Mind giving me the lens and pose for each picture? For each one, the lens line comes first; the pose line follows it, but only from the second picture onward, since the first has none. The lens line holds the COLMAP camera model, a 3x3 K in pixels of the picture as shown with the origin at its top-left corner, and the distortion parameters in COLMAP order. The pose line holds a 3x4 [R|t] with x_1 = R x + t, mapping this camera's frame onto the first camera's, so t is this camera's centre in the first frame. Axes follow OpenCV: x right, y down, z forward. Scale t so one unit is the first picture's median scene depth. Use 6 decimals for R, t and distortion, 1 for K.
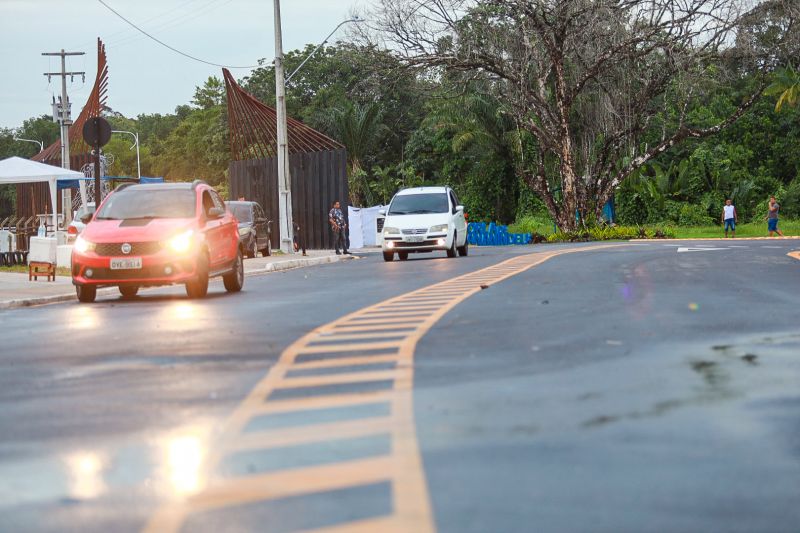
lens RADIAL K [[2350.0, 0, 378.4], [0, 2350.0, 266.5], [0, 0, 1]] dist [-0.123094, 0.953184]
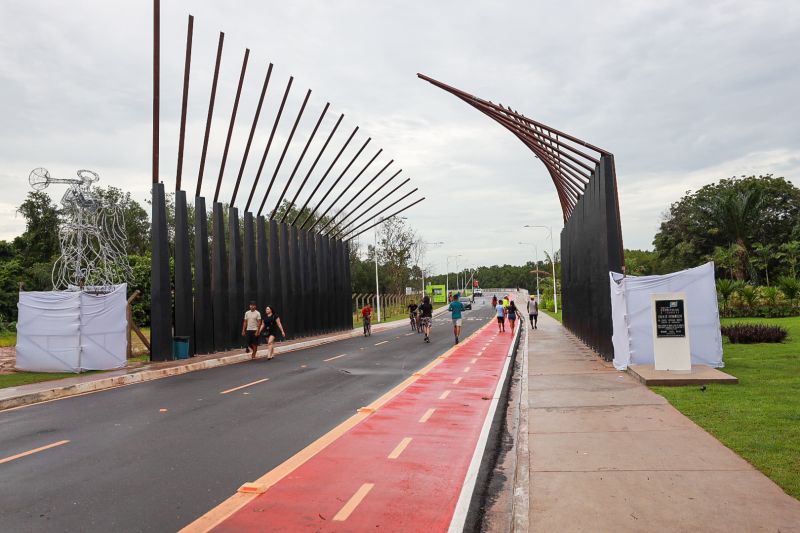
lens RADIAL K [[637.2, 0, 400.0], [0, 637.2, 266.5], [0, 0, 1]] dist [0.030736, 0.002959]
pose [[0.851742, -0.020478, -0.523561, 0.022511], [-0.008105, 0.998601, -0.052244, -0.024285], [0.523899, 0.048742, 0.850385, 1.064696]]
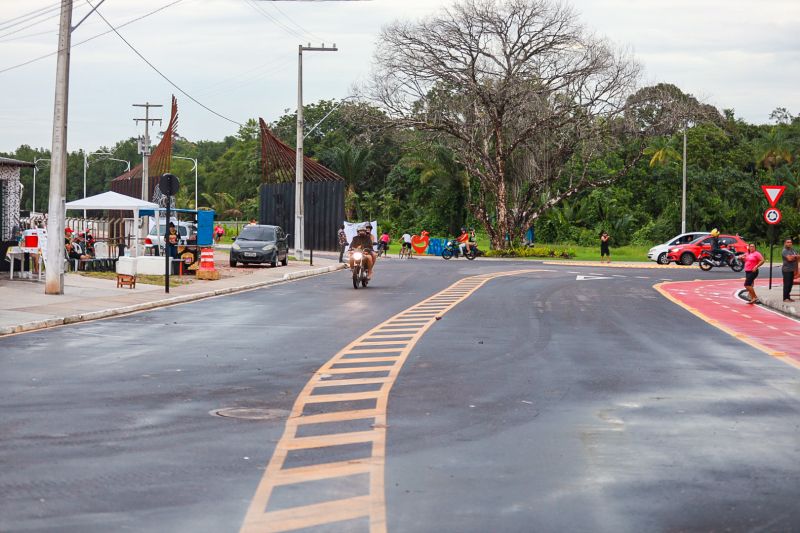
lens RADIAL K [[1683.0, 0, 400.0], [0, 1683.0, 266.5], [0, 0, 1]] dist [-0.388523, -0.029777]
pose [[0.998717, 0.045596, 0.022016, -0.000526], [-0.045760, 0.998928, 0.006963, -0.009009], [-0.021675, -0.007962, 0.999733, -0.002749]]
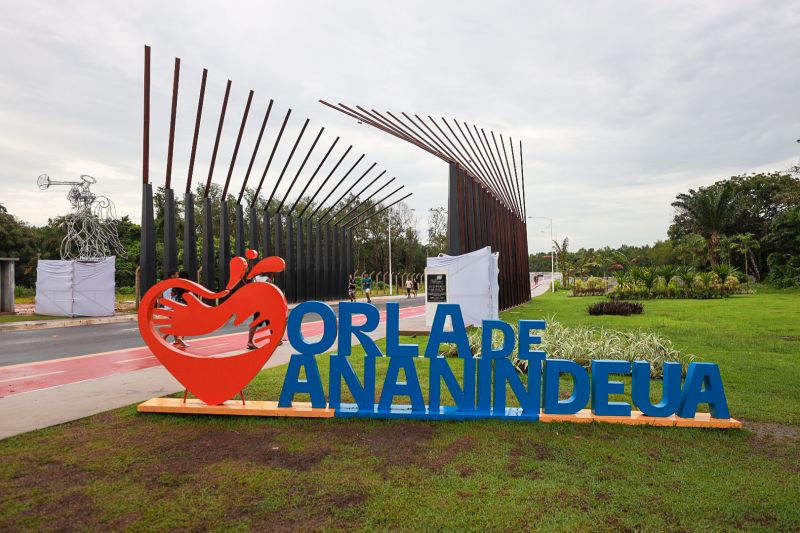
lens RADIAL K [[549.6, 0, 400.0], [0, 549.6, 266.5], [0, 0, 1]] dist [0.020257, 0.001794]
pose [[0.770387, 0.012658, -0.637451, 0.086623], [-0.033359, 0.999234, -0.020474, -0.023504], [0.636704, 0.037037, 0.770219, 1.081420]]
